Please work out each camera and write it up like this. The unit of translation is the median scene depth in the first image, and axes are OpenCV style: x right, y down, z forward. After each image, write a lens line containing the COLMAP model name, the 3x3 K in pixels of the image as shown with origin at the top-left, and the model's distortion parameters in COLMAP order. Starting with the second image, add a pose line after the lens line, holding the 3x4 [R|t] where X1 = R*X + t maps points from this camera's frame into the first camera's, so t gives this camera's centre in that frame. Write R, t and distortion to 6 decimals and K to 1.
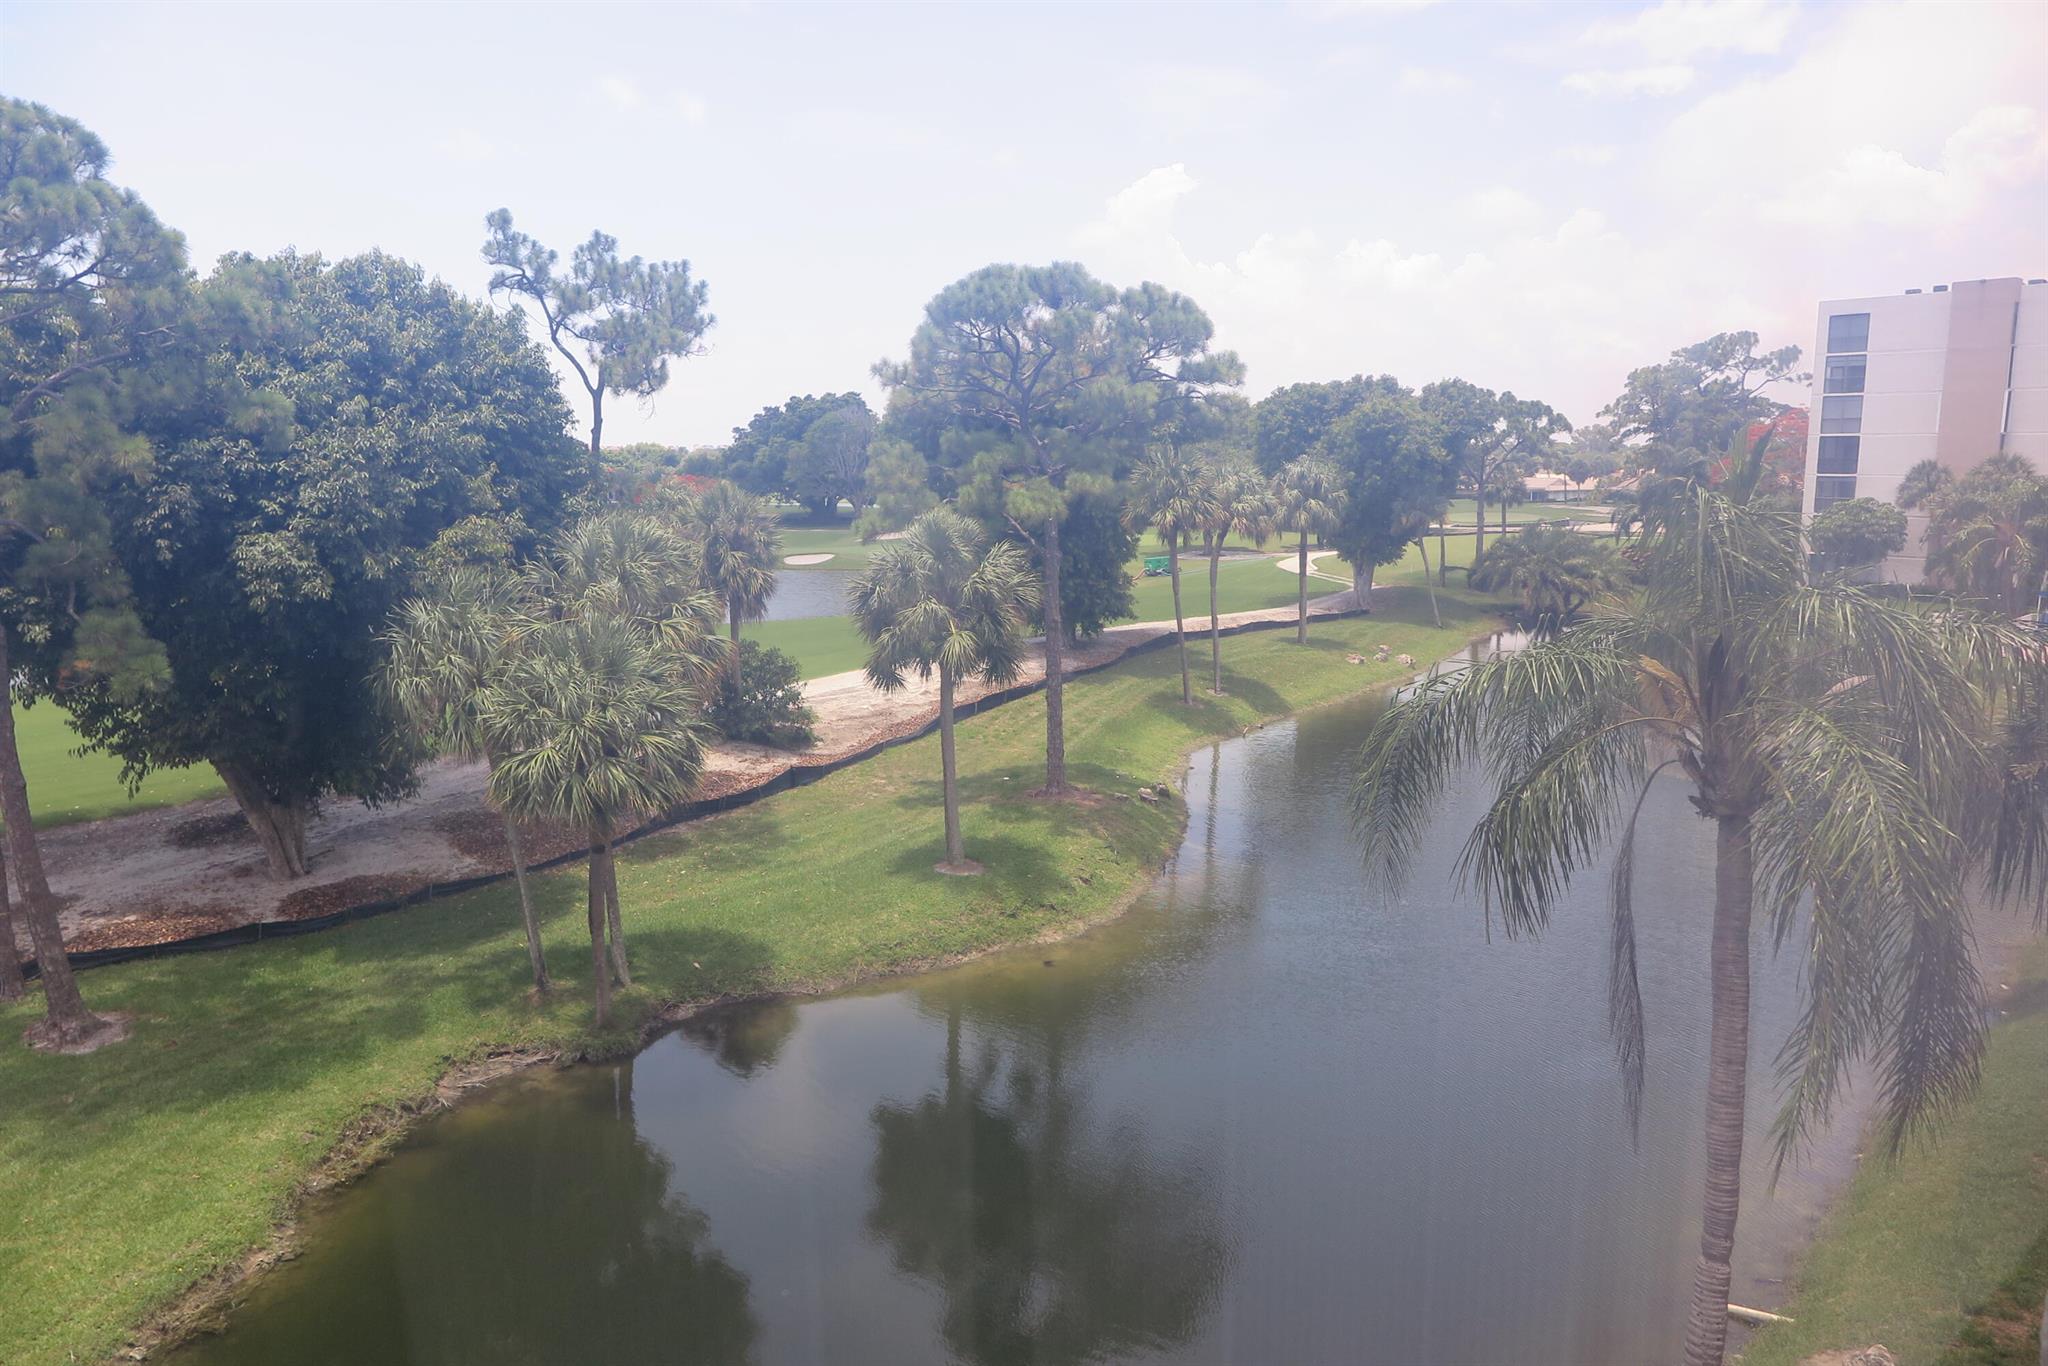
lens RADIAL K [[1430.3, 0, 1024.0], [0, 1430.3, 683.0], [0, 0, 1]] dist [-0.002182, 0.003082]
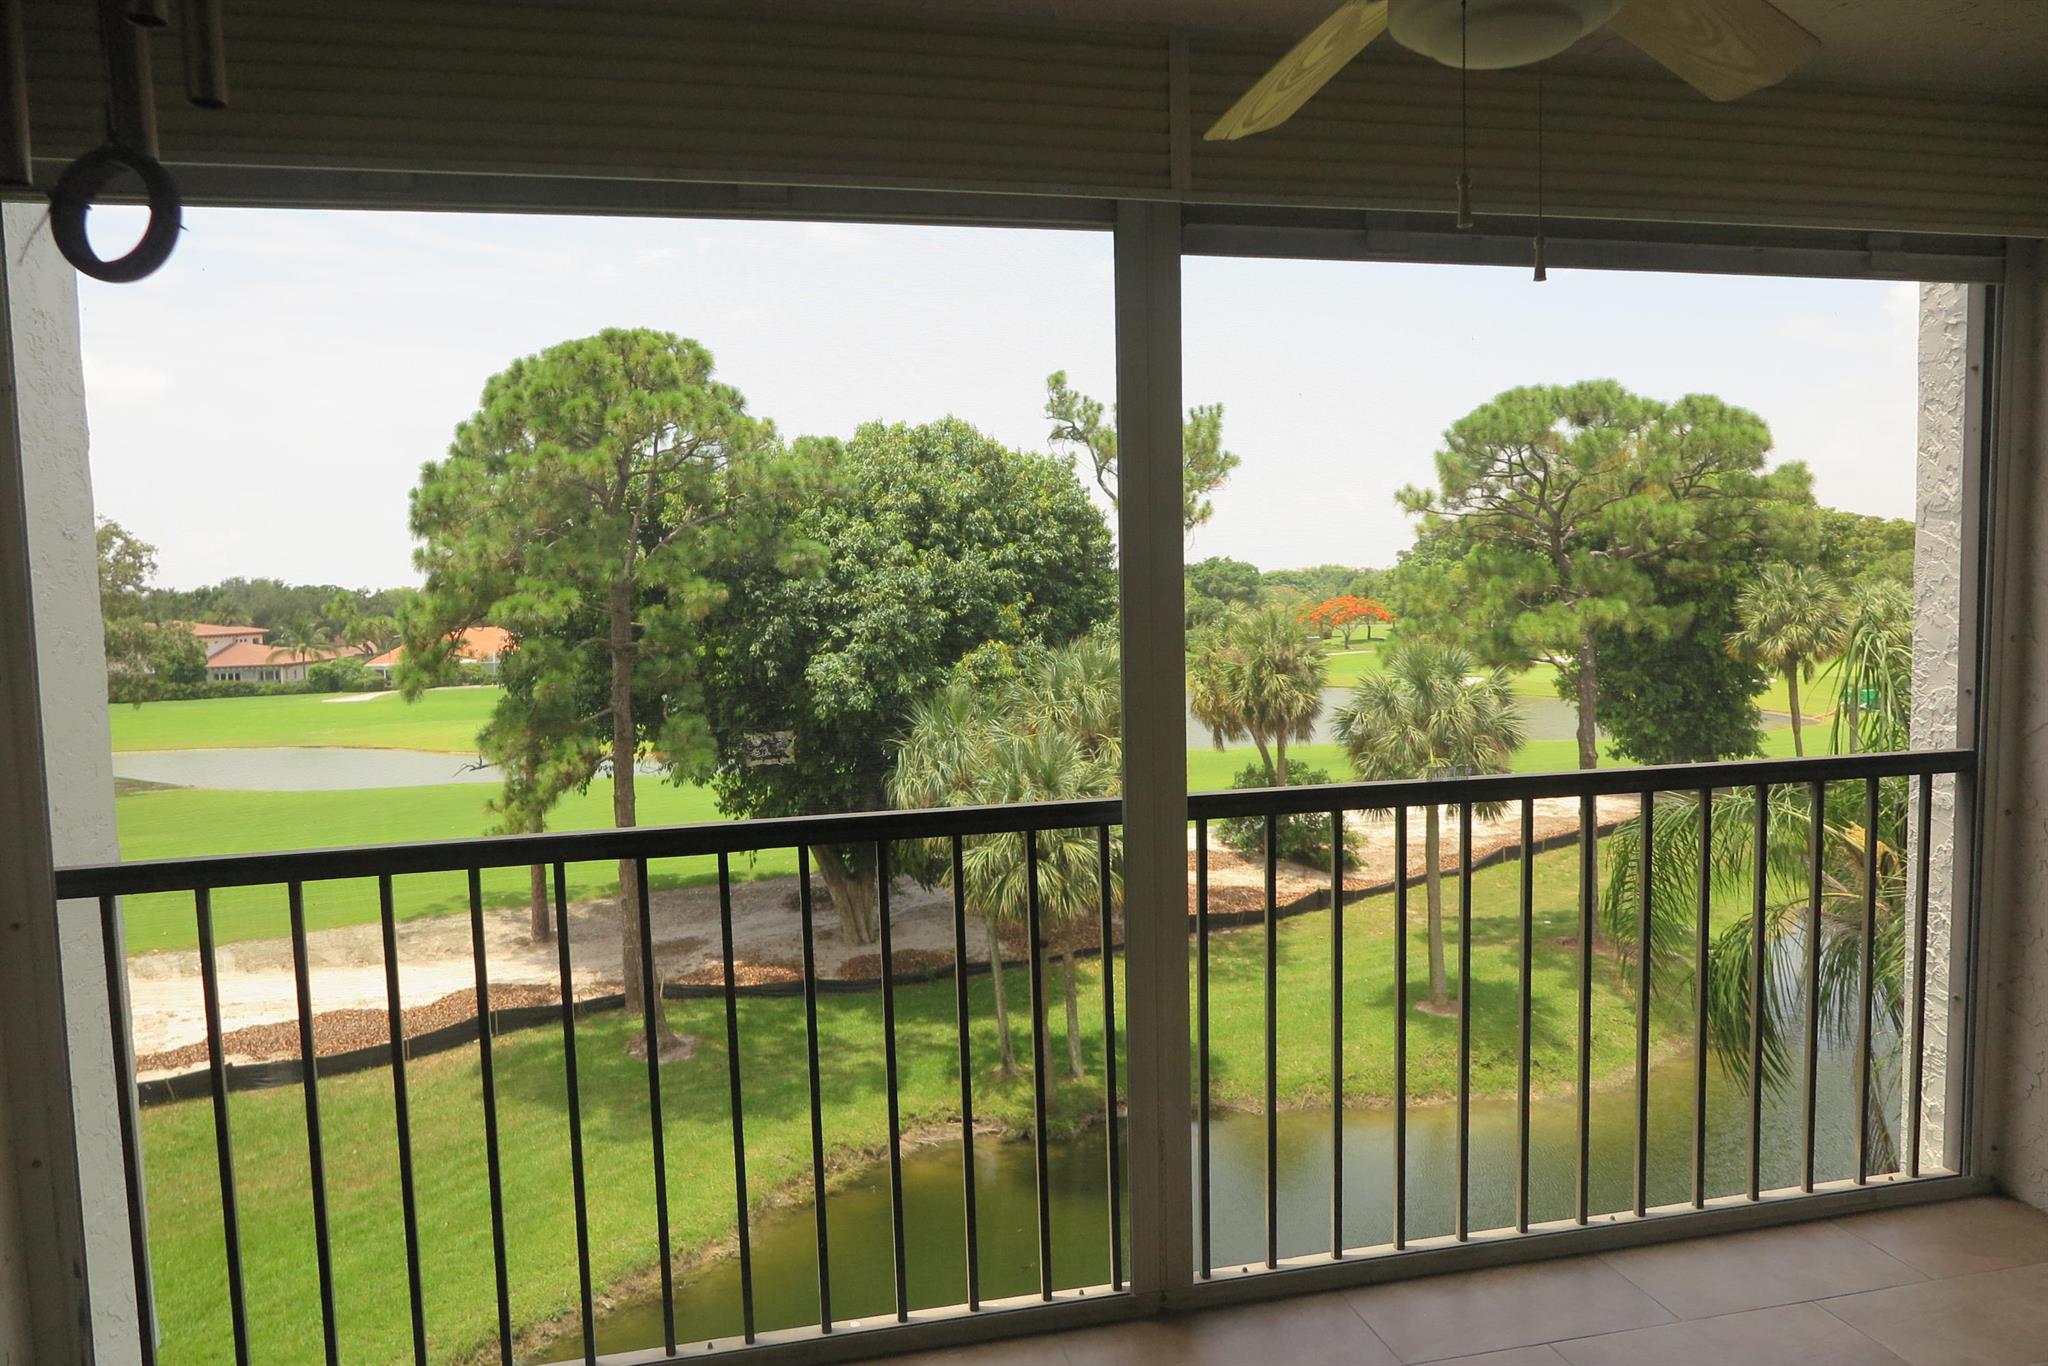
lens RADIAL K [[1439.7, 0, 1034.8], [0, 1439.7, 689.2], [0, 0, 1]] dist [0.004724, 0.000171]
pose [[0.888224, 0.025345, -0.458711, 0.156514], [-0.060811, 0.996178, -0.062709, -0.007446], [0.455368, 0.083594, 0.886370, 0.000112]]
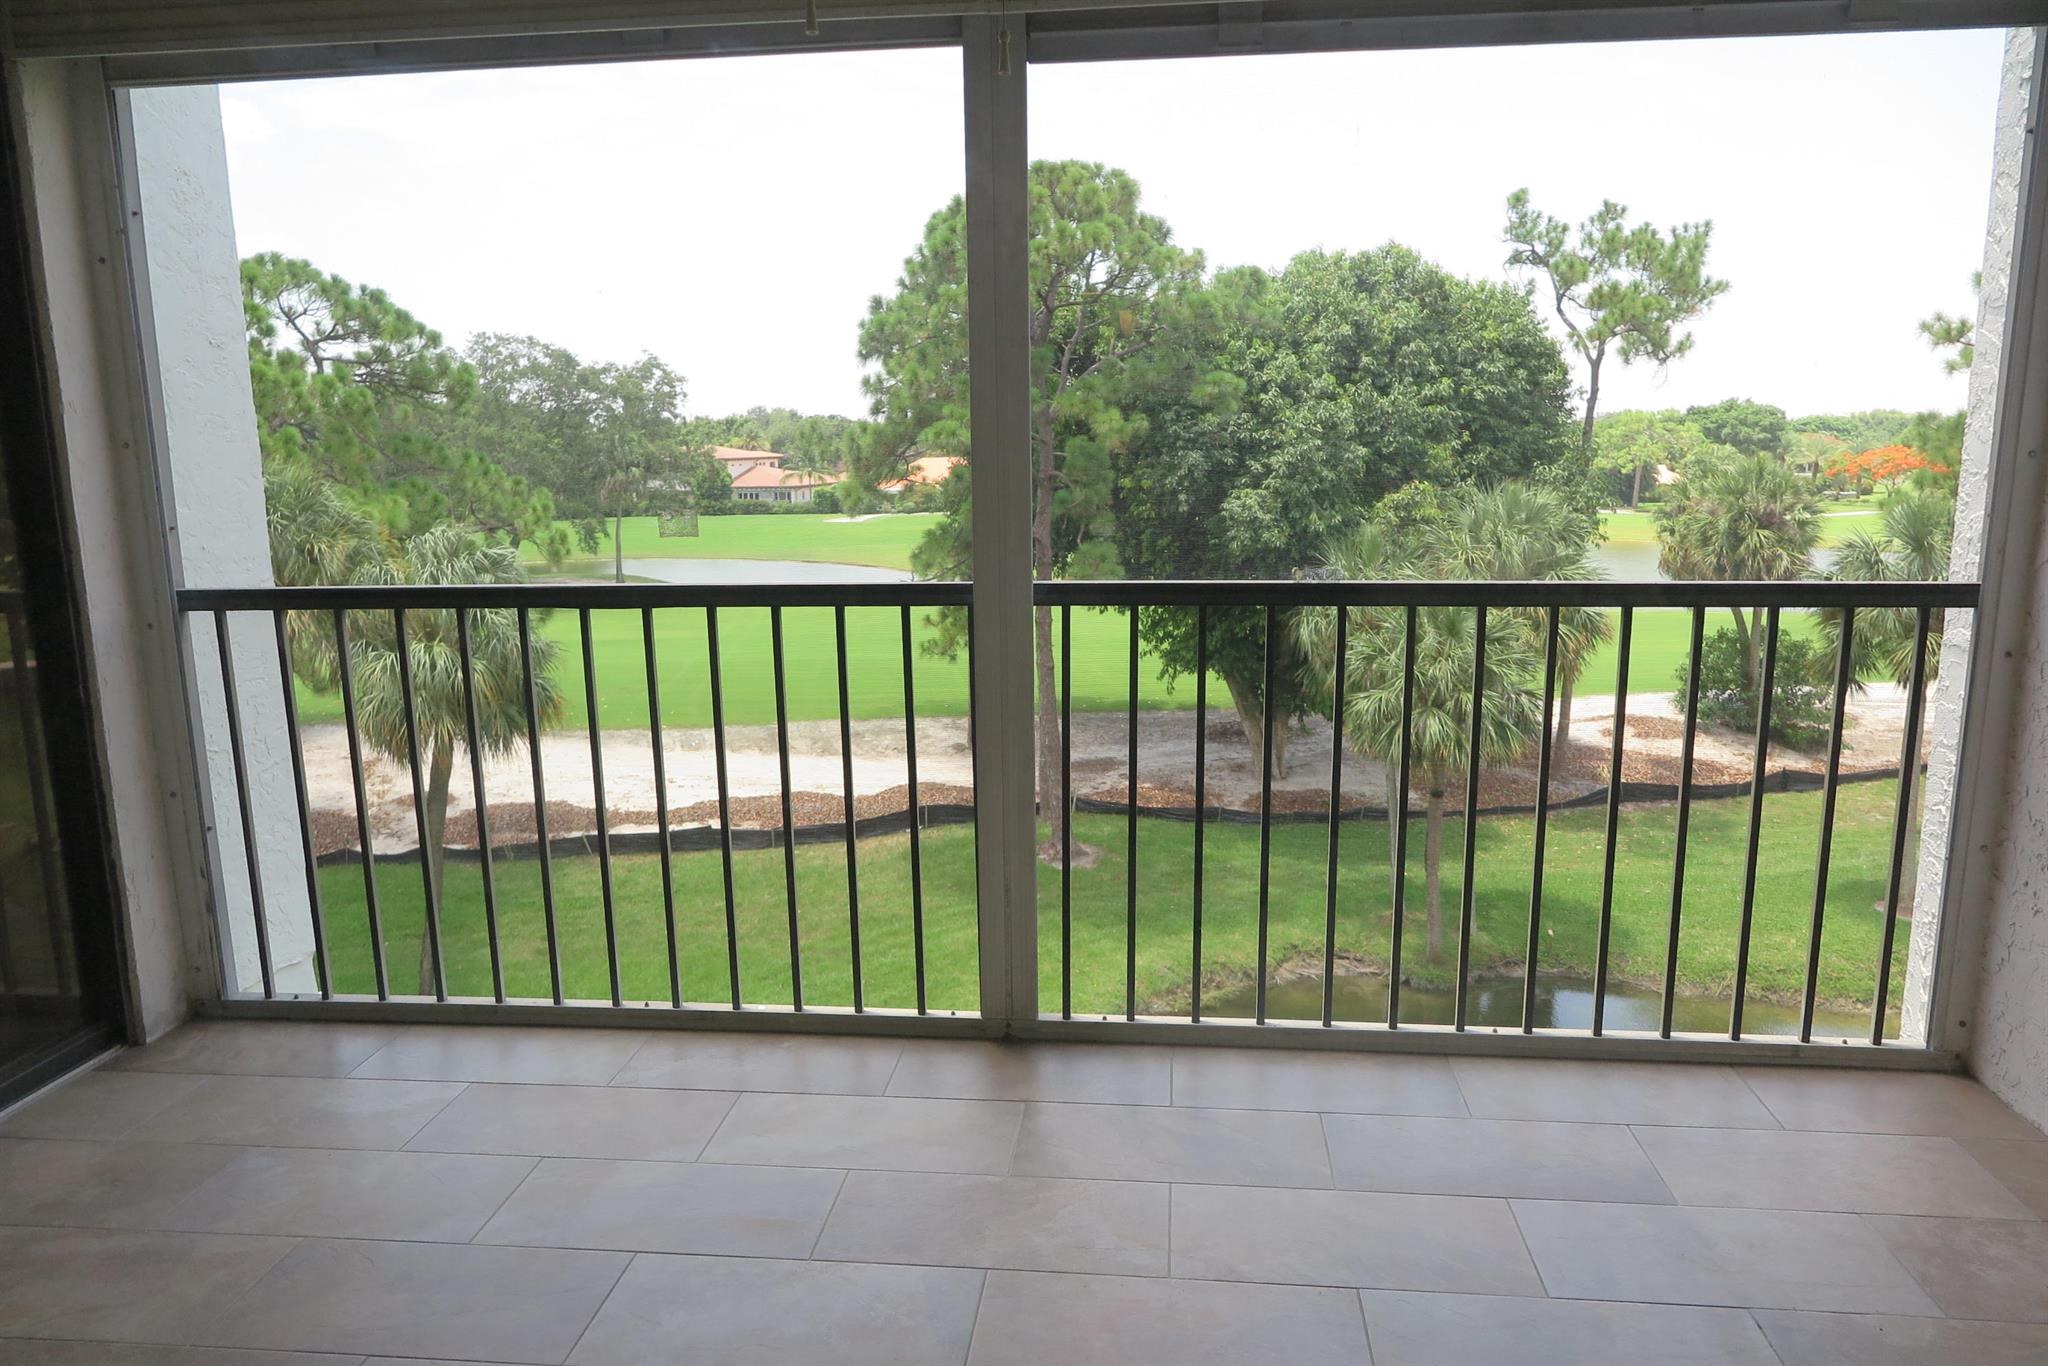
lens RADIAL K [[1439.7, 0, 1034.8], [0, 1439.7, 689.2], [0, 0, 1]] dist [0.004724, 0.000171]
pose [[0.690670, 0.136778, -0.710117, 0.199048], [-0.117999, 0.990106, 0.075940, -0.006790], [0.713478, 0.031343, 0.699976, 0.019389]]
